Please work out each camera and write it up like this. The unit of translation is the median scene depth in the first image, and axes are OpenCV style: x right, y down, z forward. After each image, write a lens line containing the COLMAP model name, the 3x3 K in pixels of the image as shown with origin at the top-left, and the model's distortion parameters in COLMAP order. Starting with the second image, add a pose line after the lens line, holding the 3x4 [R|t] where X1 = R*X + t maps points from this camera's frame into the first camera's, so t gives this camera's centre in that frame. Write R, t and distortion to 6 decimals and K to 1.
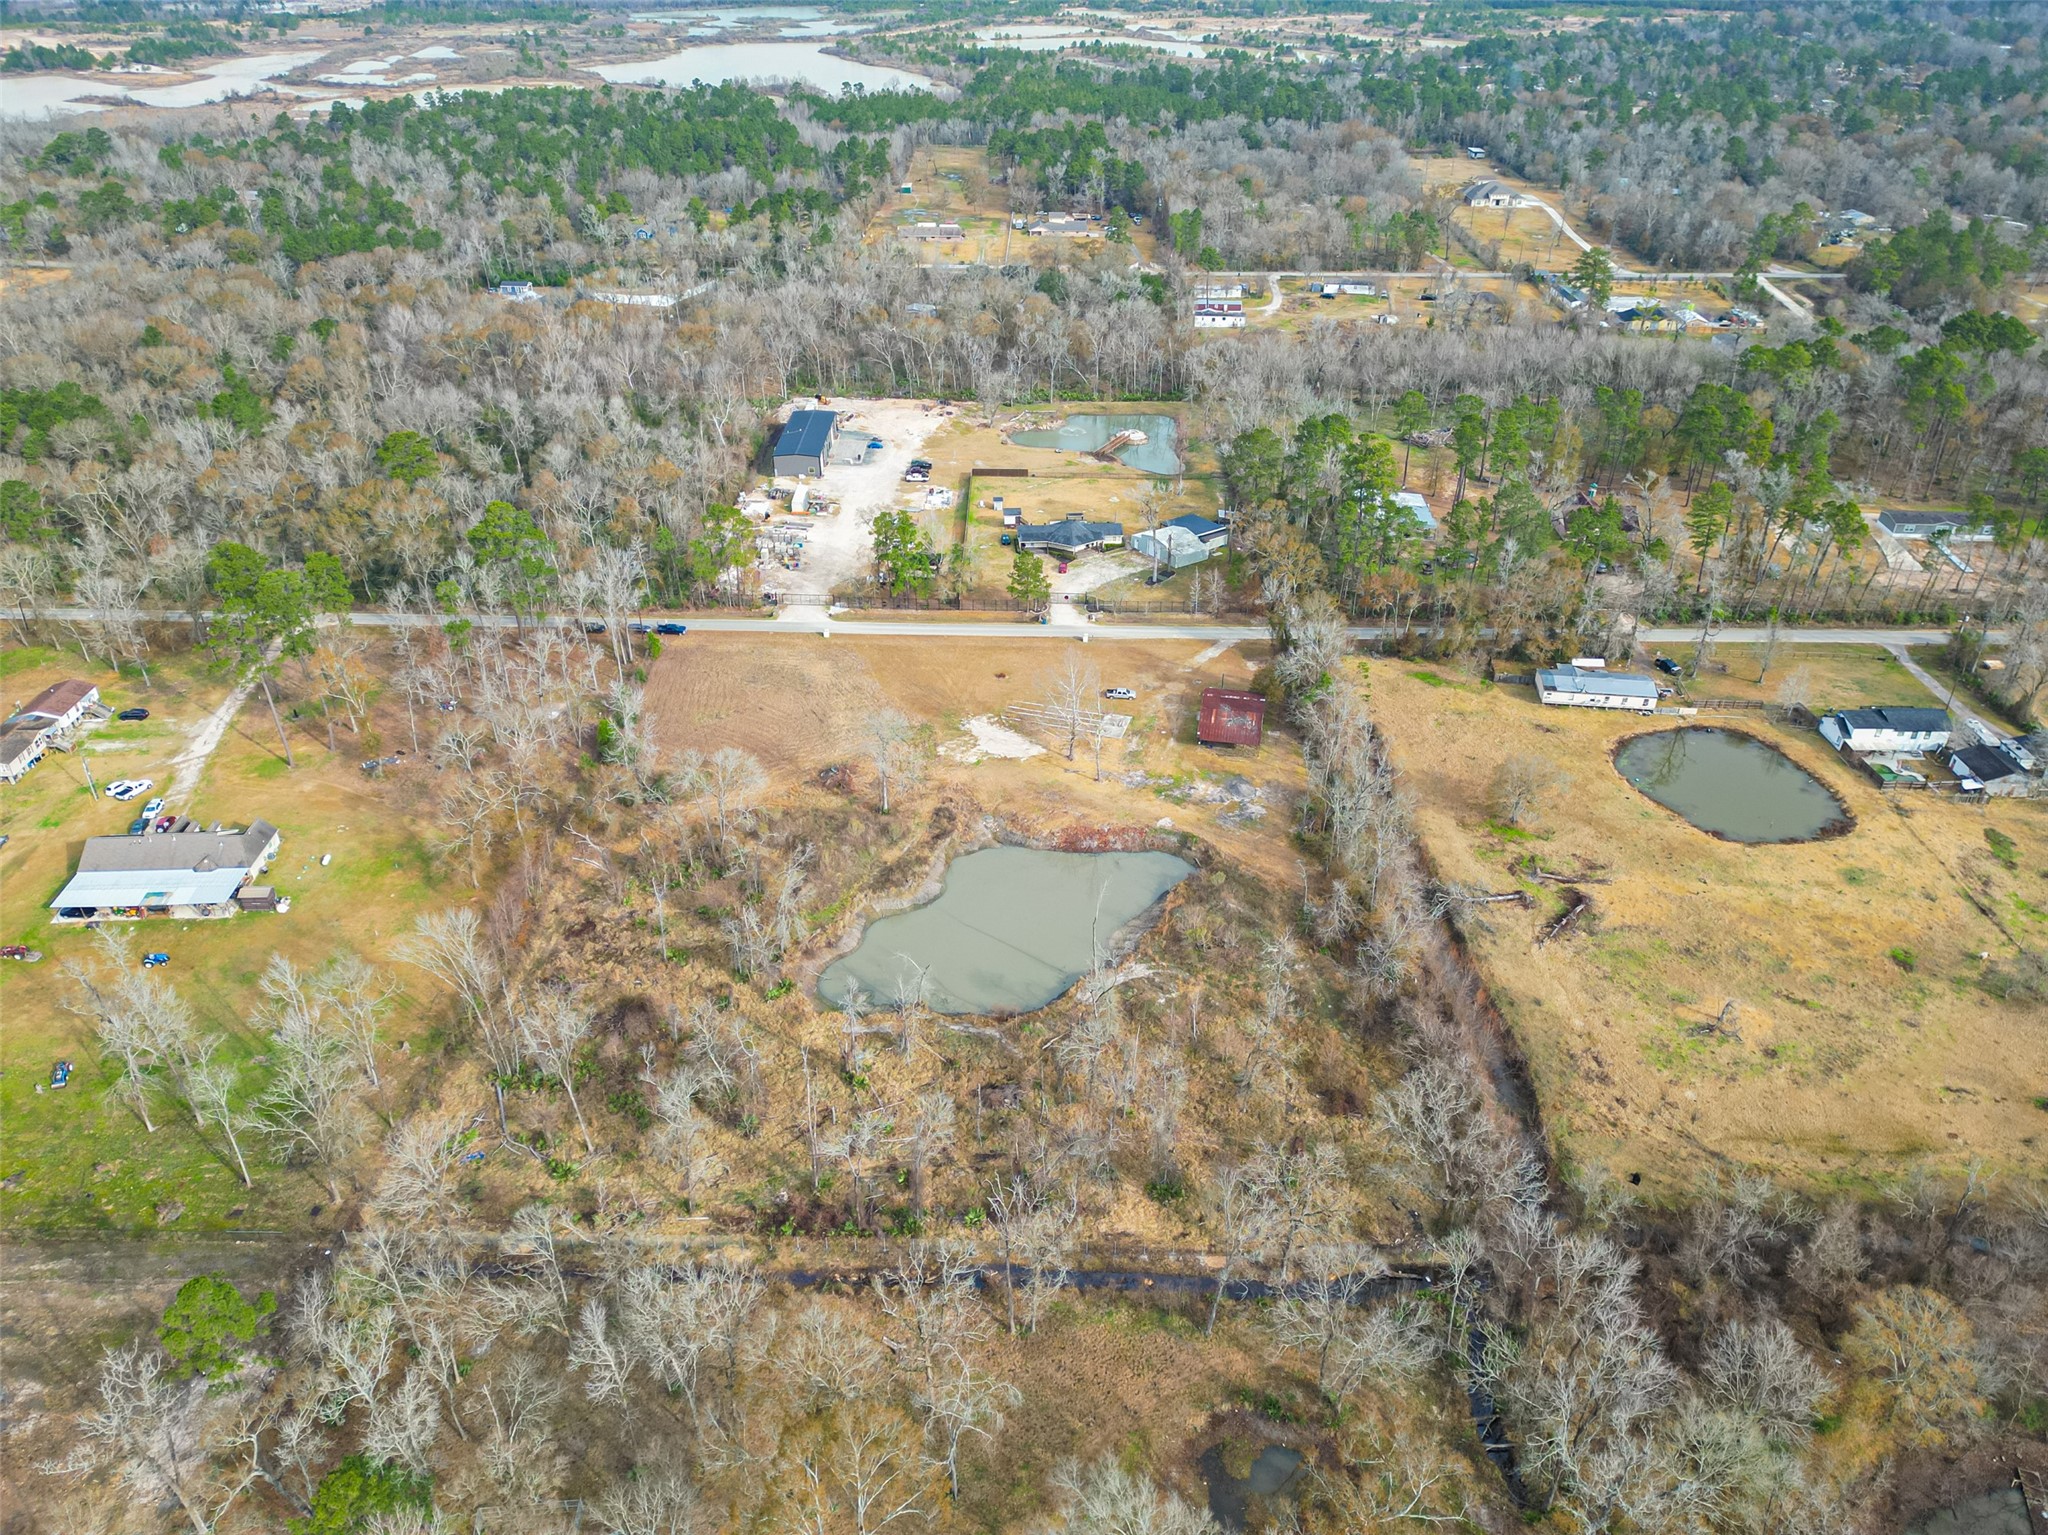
lens RADIAL K [[1420.3, 0, 1021.7], [0, 1420.3, 775.9], [0, 0, 1]] dist [0.077852, -0.072356]
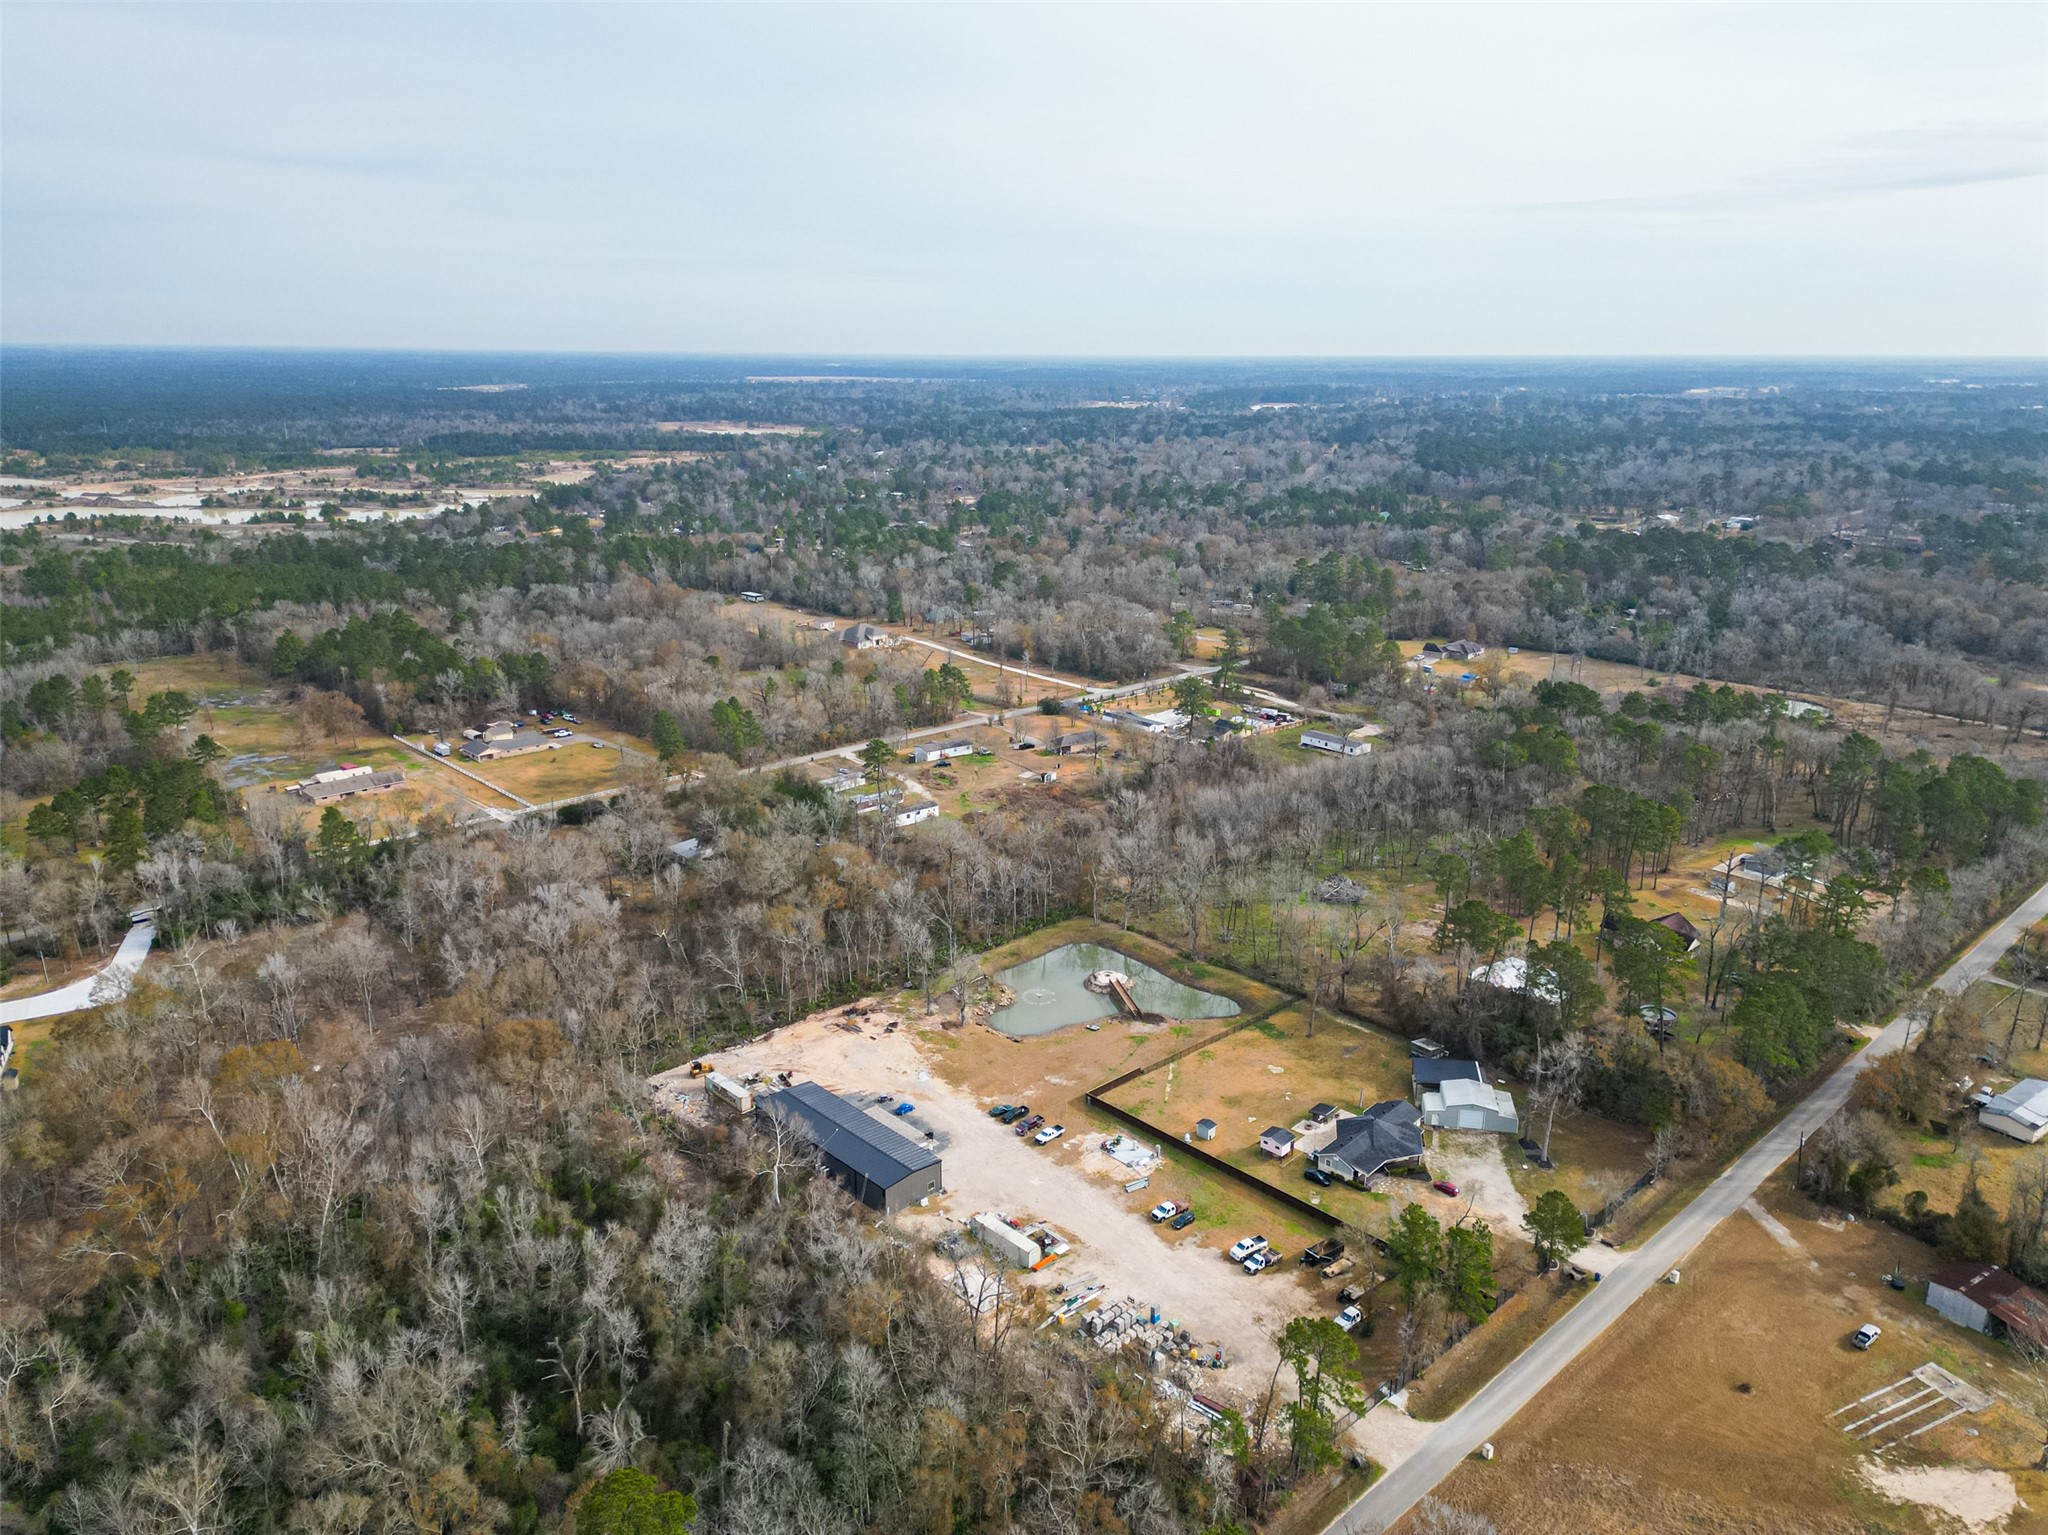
lens RADIAL K [[1420.3, 0, 1021.7], [0, 1420.3, 775.9], [0, 0, 1]] dist [0.077852, -0.072356]
pose [[0.715632, -0.200496, 0.669083, -0.703142], [0.365074, 0.924024, -0.113581, -0.408507], [-0.595476, 0.325547, 0.734457, 0.615812]]
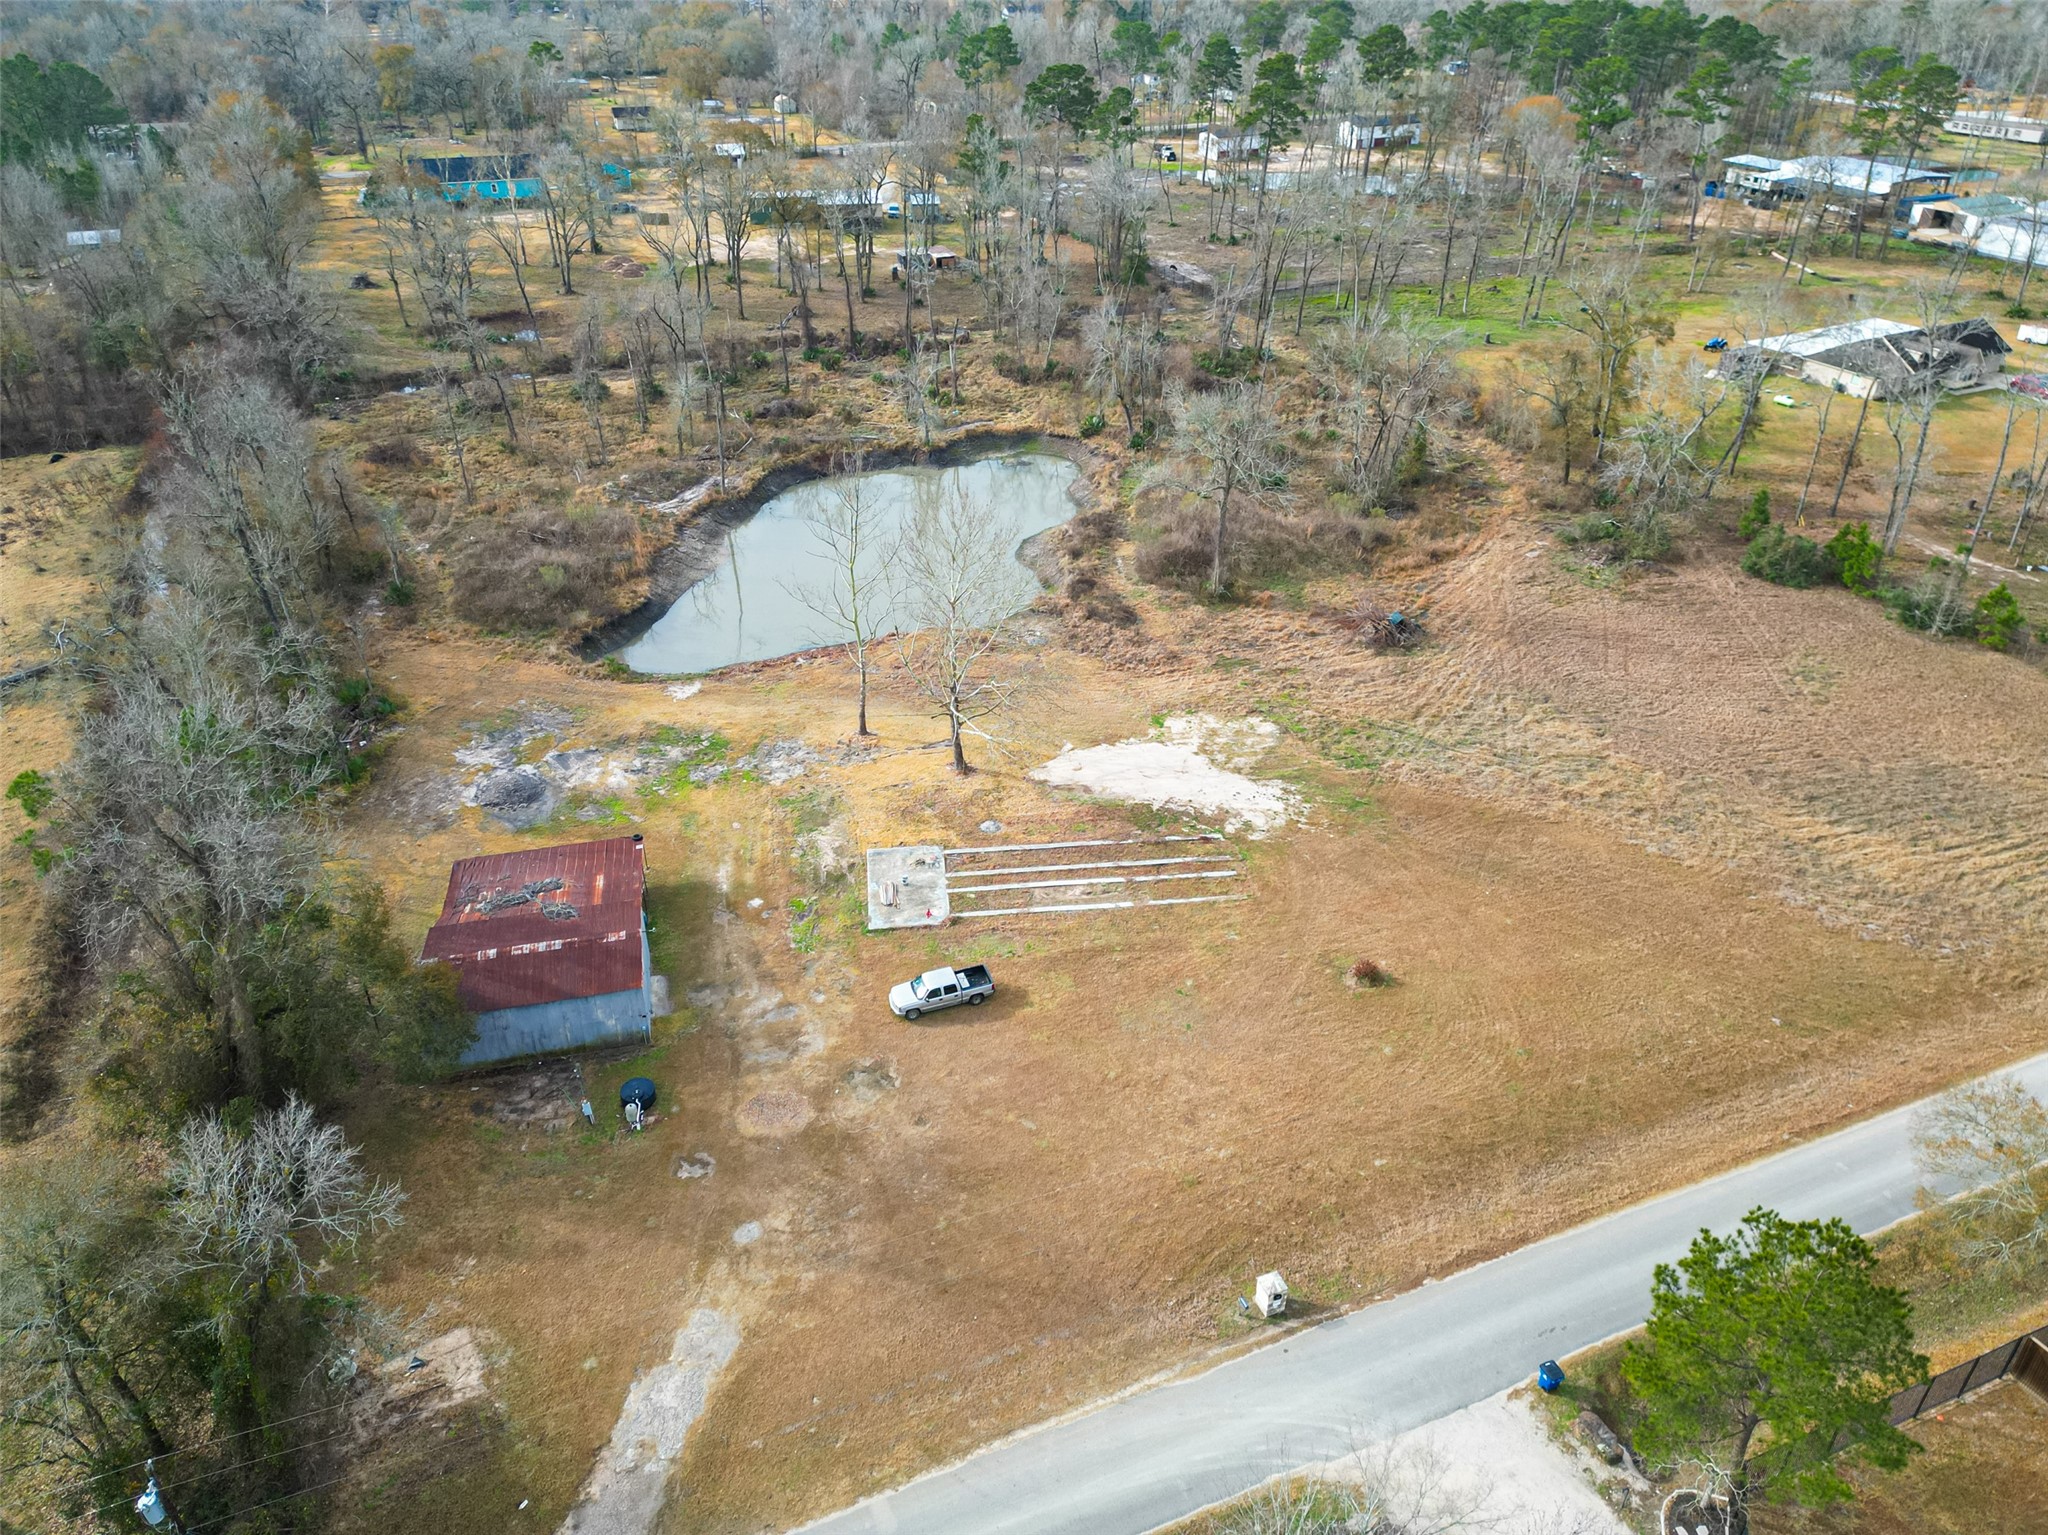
lens RADIAL K [[1425.5, 0, 1022.2], [0, 1425.5, 777.4], [0, 0, 1]] dist [0.075468, -0.074084]
pose [[-0.912128, 0.212525, -0.350507, 0.150151], [-0.219726, 0.468362, 0.855779, -0.336378], [0.346039, 0.857596, -0.380508, 1.090339]]
